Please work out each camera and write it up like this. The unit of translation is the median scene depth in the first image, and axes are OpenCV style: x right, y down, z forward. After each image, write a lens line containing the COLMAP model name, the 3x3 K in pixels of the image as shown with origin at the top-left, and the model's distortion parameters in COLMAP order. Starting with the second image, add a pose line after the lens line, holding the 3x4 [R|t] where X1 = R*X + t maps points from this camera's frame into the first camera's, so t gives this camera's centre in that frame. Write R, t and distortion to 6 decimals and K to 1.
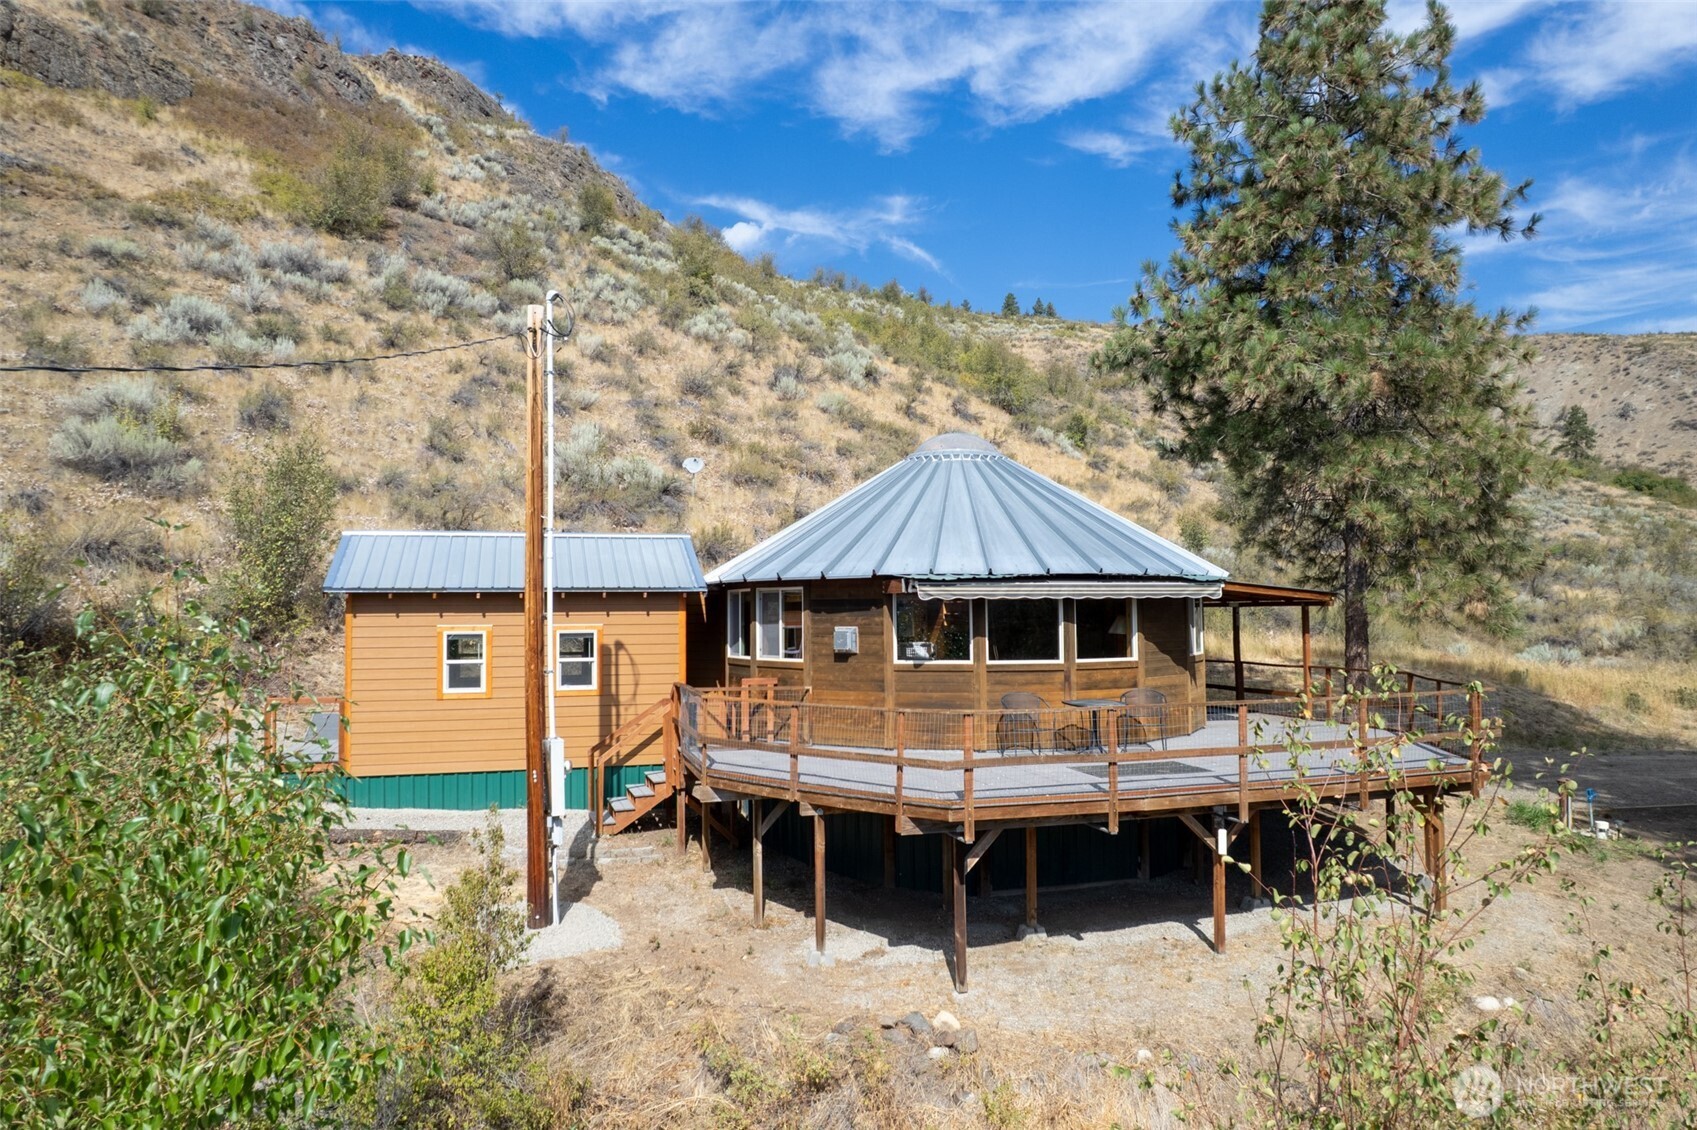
lens RADIAL K [[1081.7, 0, 845.9], [0, 1081.7, 558.6], [0, 0, 1]] dist [-0.074389, 0.070525]
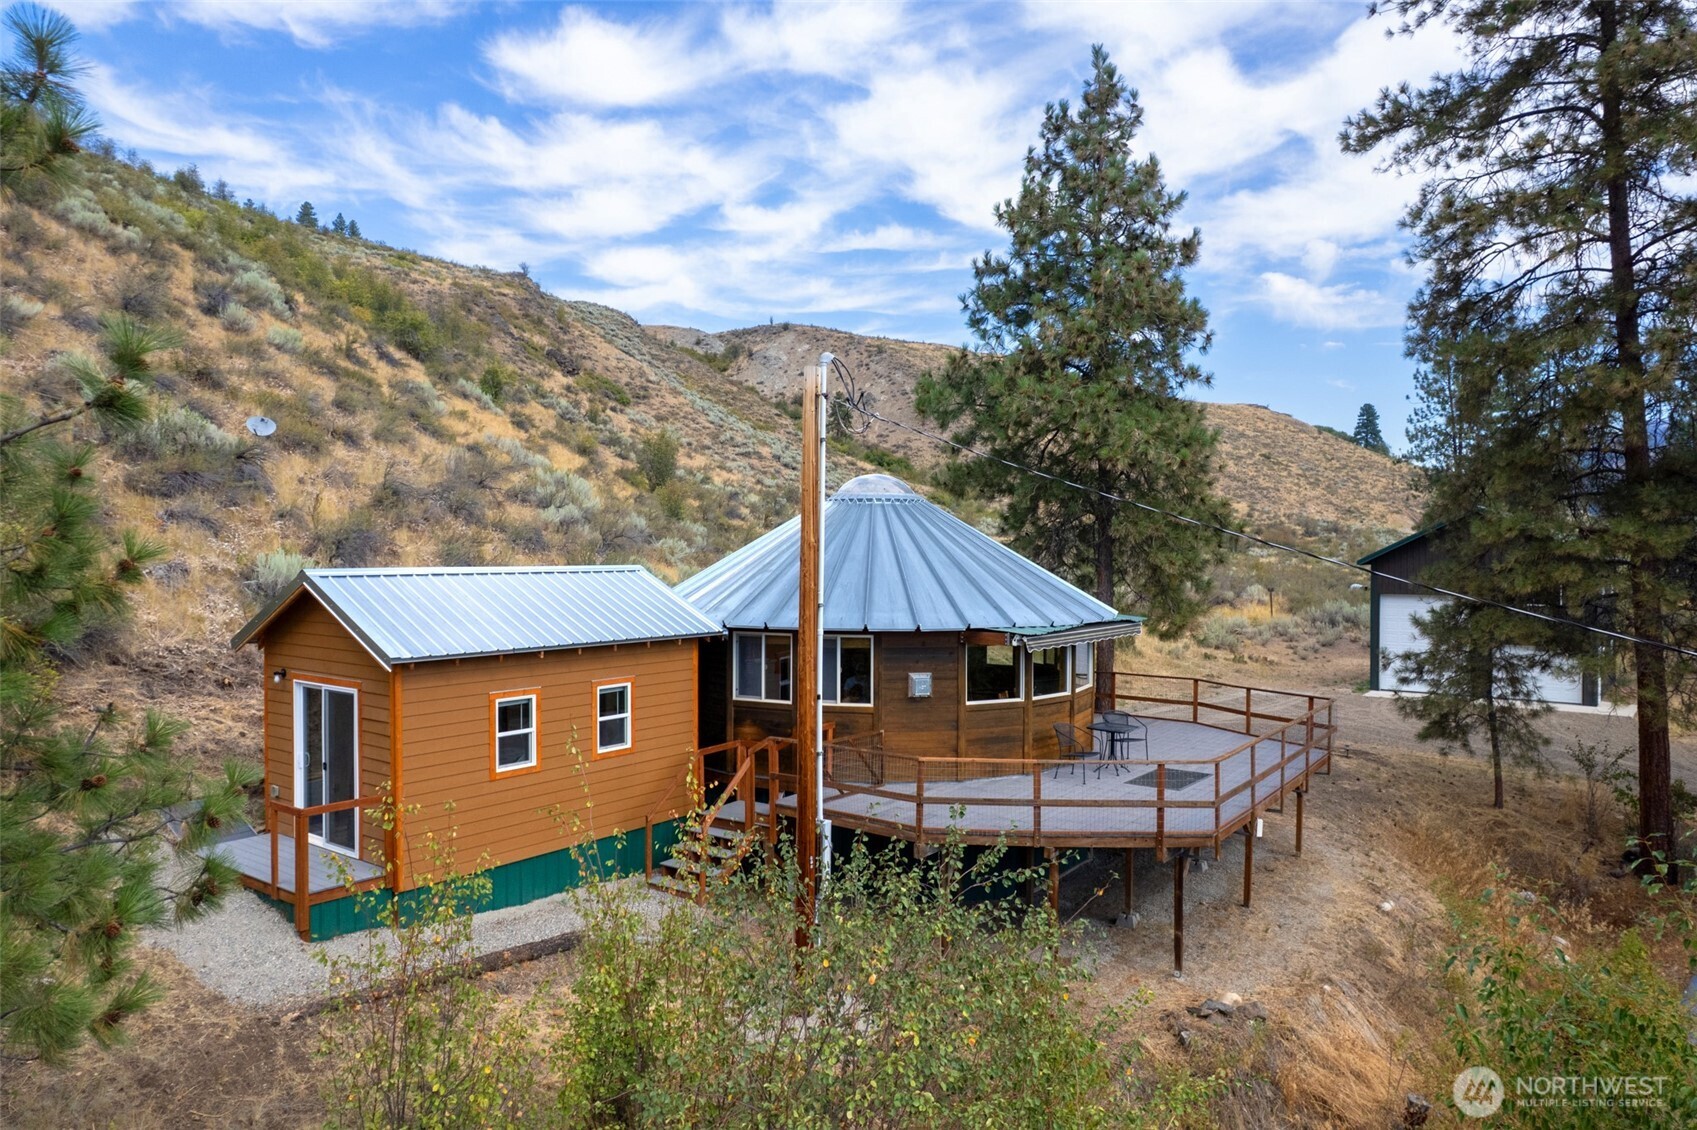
lens RADIAL K [[1081.7, 0, 845.9], [0, 1081.7, 558.6], [0, 0, 1]] dist [-0.074389, 0.070525]
pose [[0.798376, 0.007413, 0.602113, -0.240790], [-0.039626, 0.998404, 0.040251, -0.031290], [-0.600853, -0.055995, 0.797396, 0.063148]]
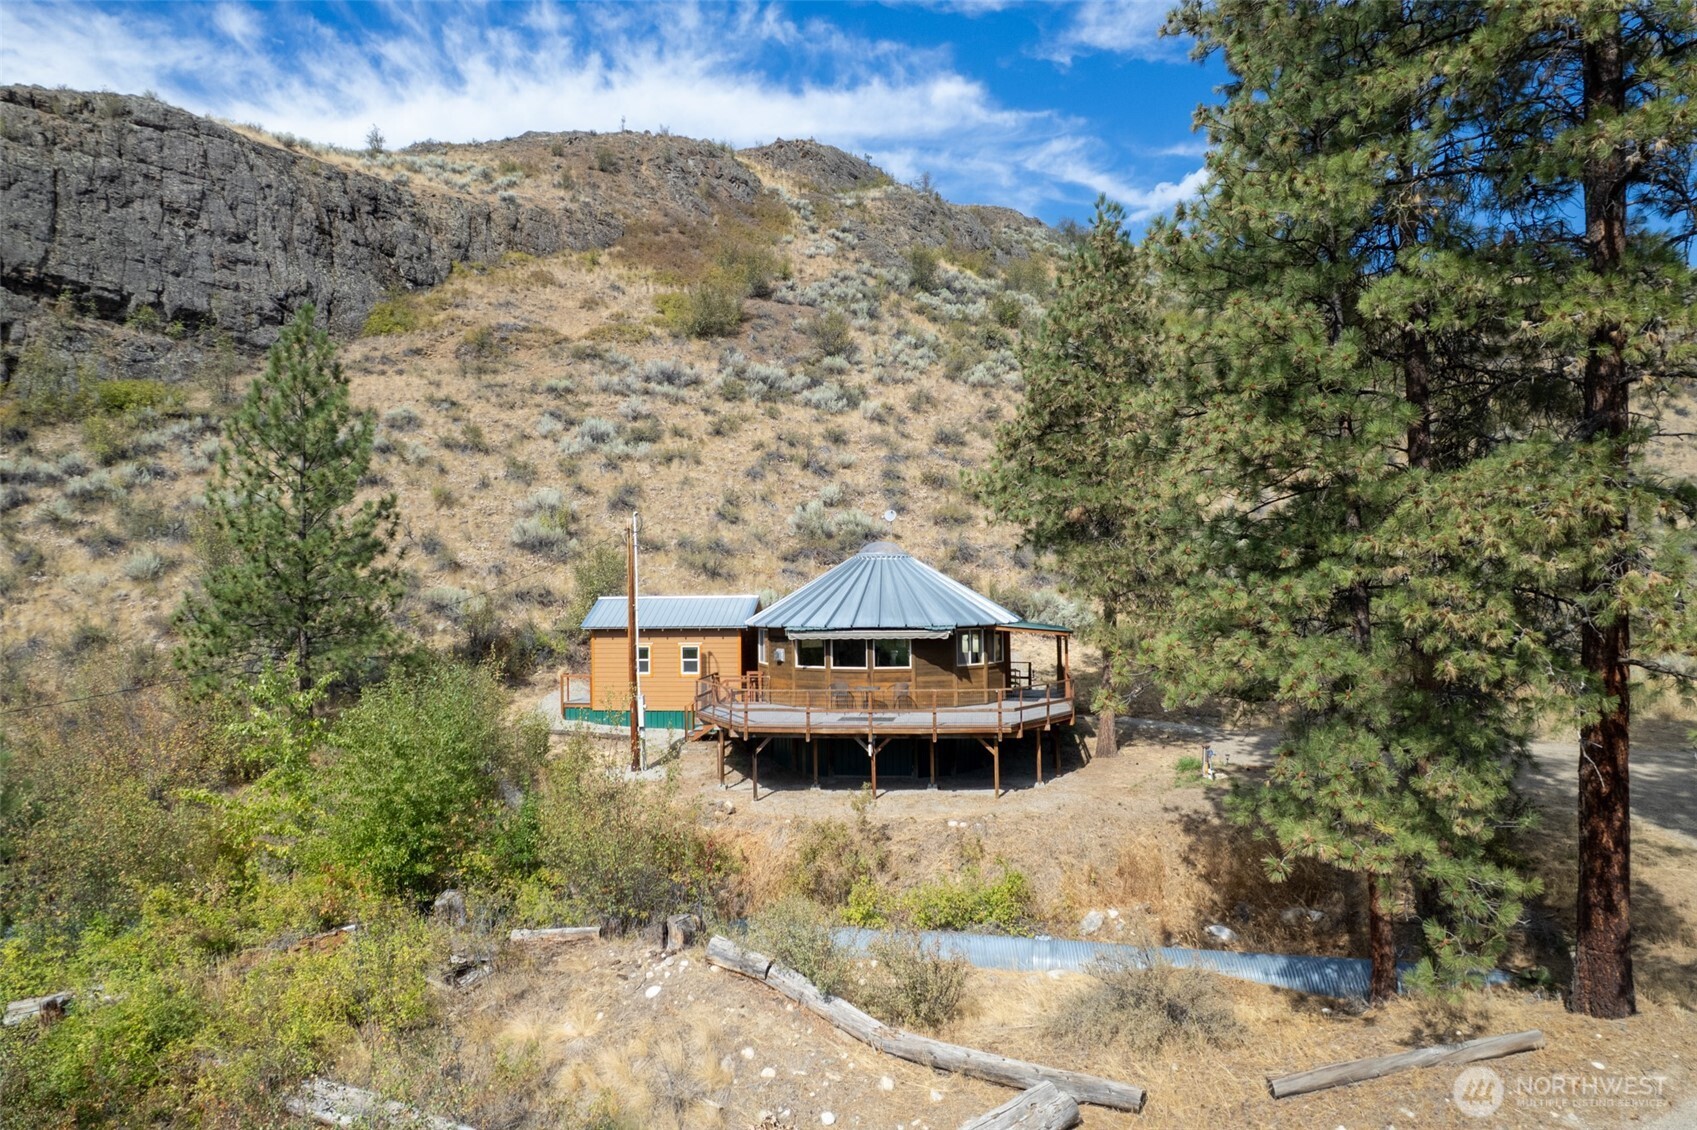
lens RADIAL K [[1081.7, 0, 845.9], [0, 1081.7, 558.6], [0, 0, 1]] dist [-0.074389, 0.070525]
pose [[0.918642, -0.012382, -0.394897, 0.325877], [0.022208, 0.999547, 0.020321, -0.052739], [0.394467, -0.027438, 0.918501, -0.306378]]
